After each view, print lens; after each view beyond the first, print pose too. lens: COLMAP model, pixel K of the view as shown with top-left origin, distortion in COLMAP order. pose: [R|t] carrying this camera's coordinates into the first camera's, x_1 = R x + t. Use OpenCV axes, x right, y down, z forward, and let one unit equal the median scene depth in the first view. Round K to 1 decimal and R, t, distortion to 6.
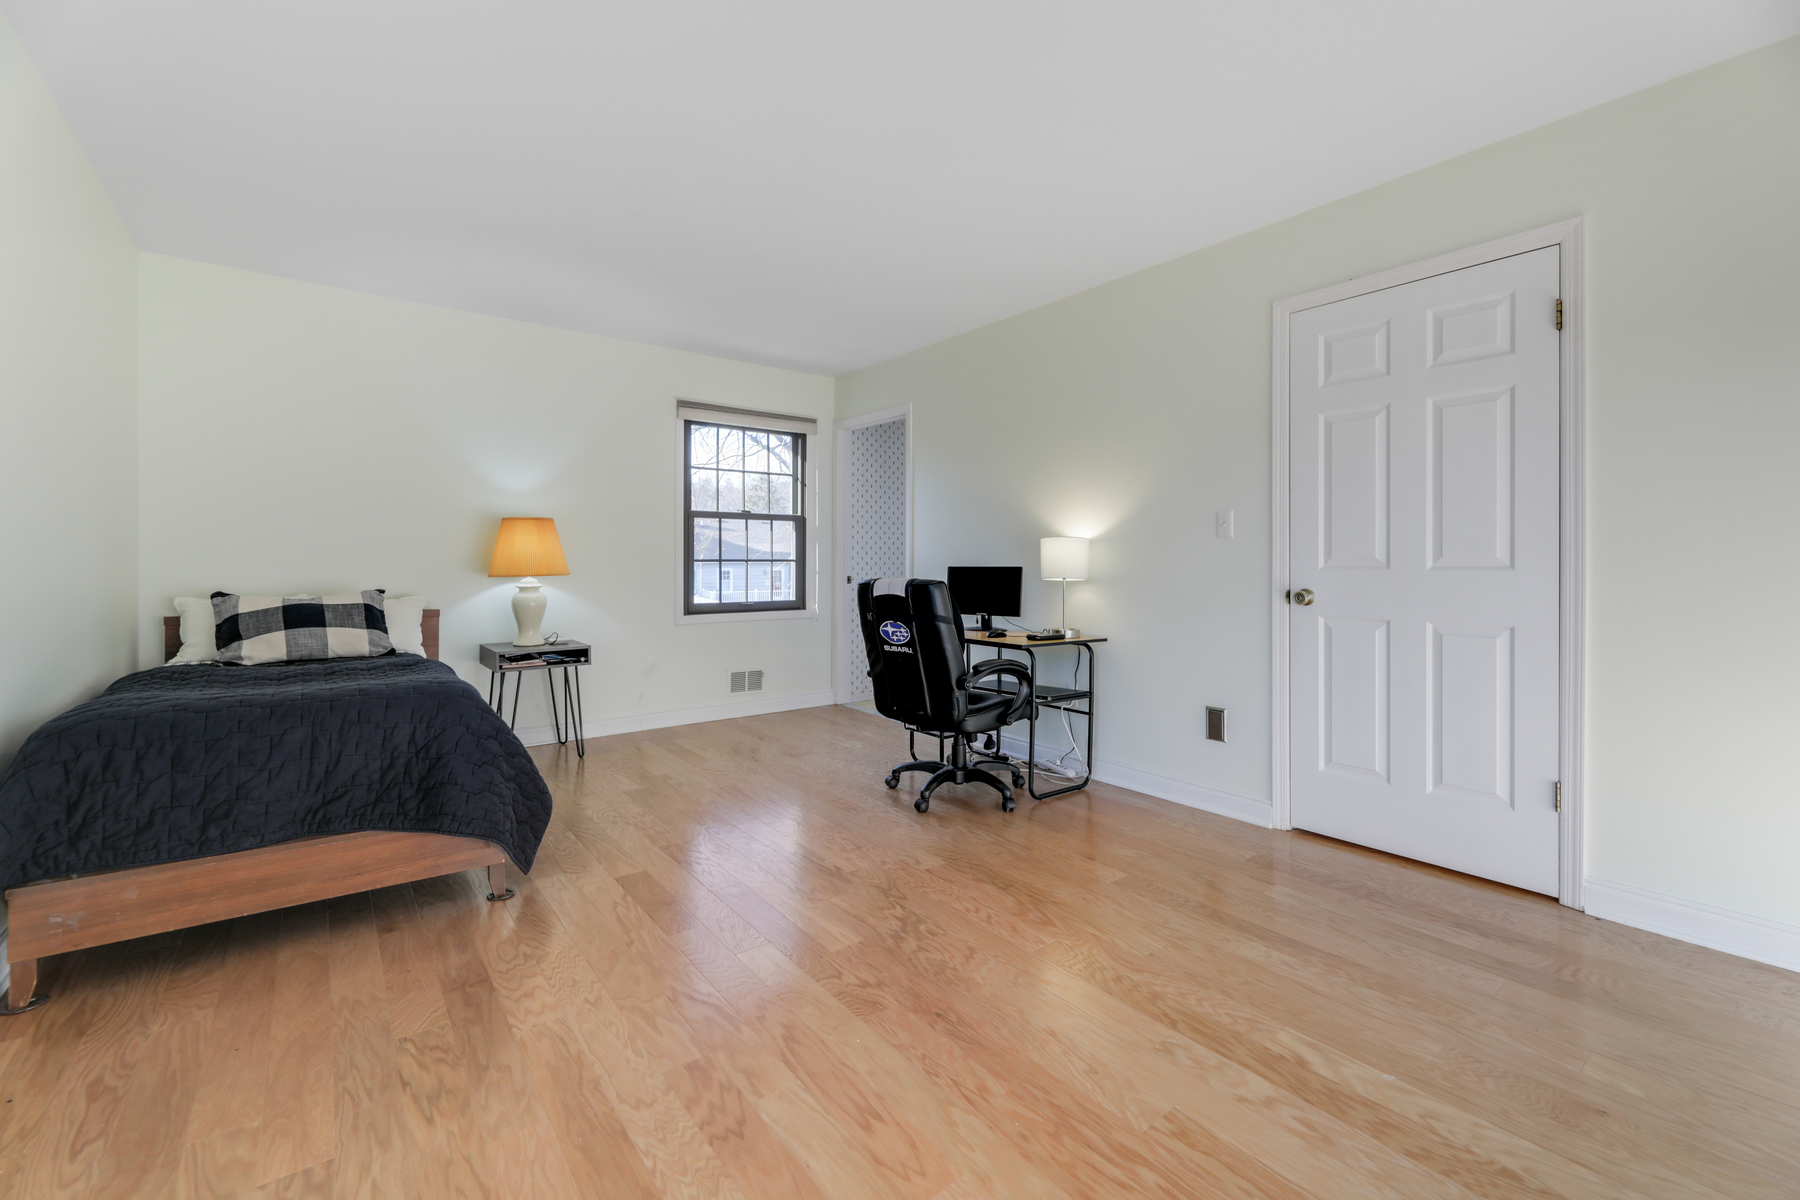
lens RADIAL K [[734.4, 0, 901.8], [0, 734.4, 571.1], [0, 0, 1]] dist [0.003193, -0.000126]
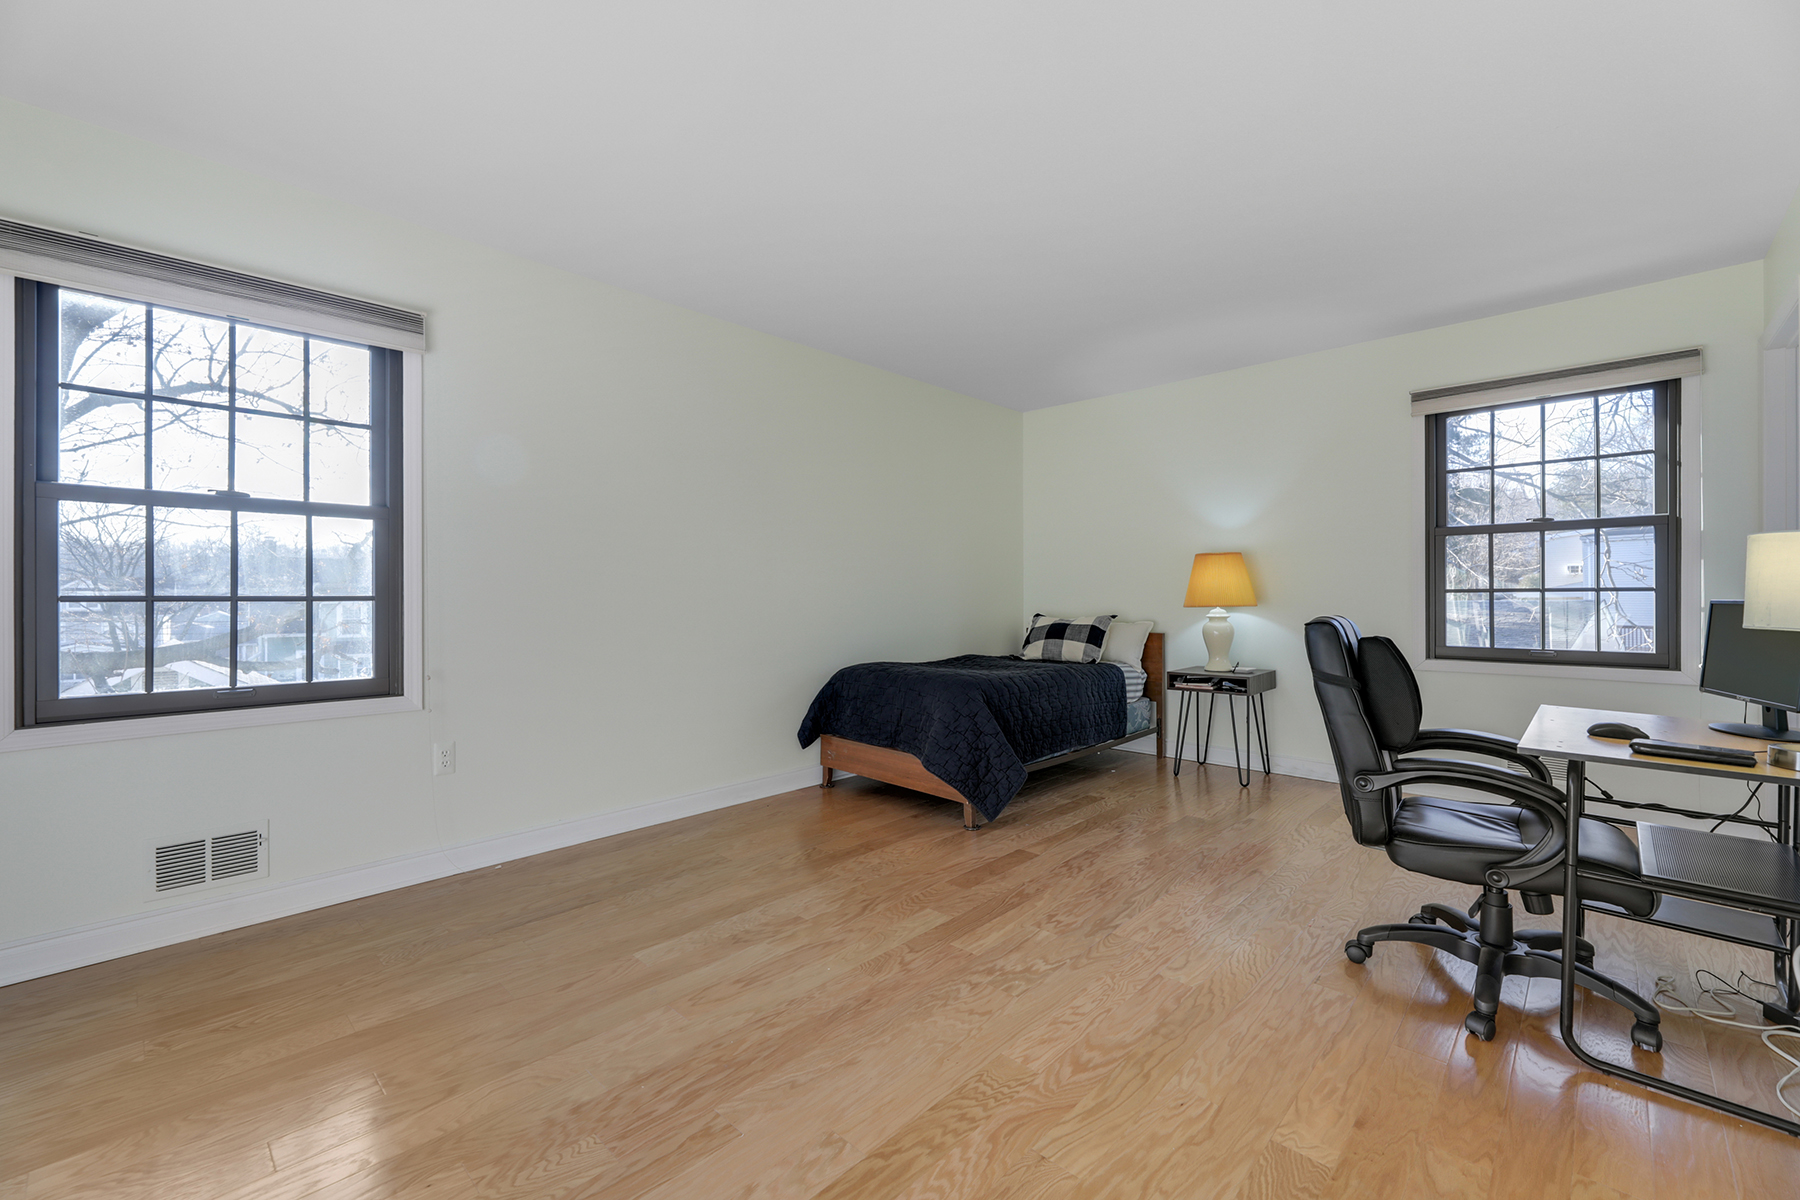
lens RADIAL K [[730.6, 0, 894.0], [0, 730.6, 595.2], [0, 0, 1]] dist [0.001678, -0.000572]
pose [[0.153868, -0.002115, -0.988089, 0.820294], [-0.006352, 0.999975, -0.003129, -0.006692], [0.988071, 0.006758, 0.153850, 0.613700]]
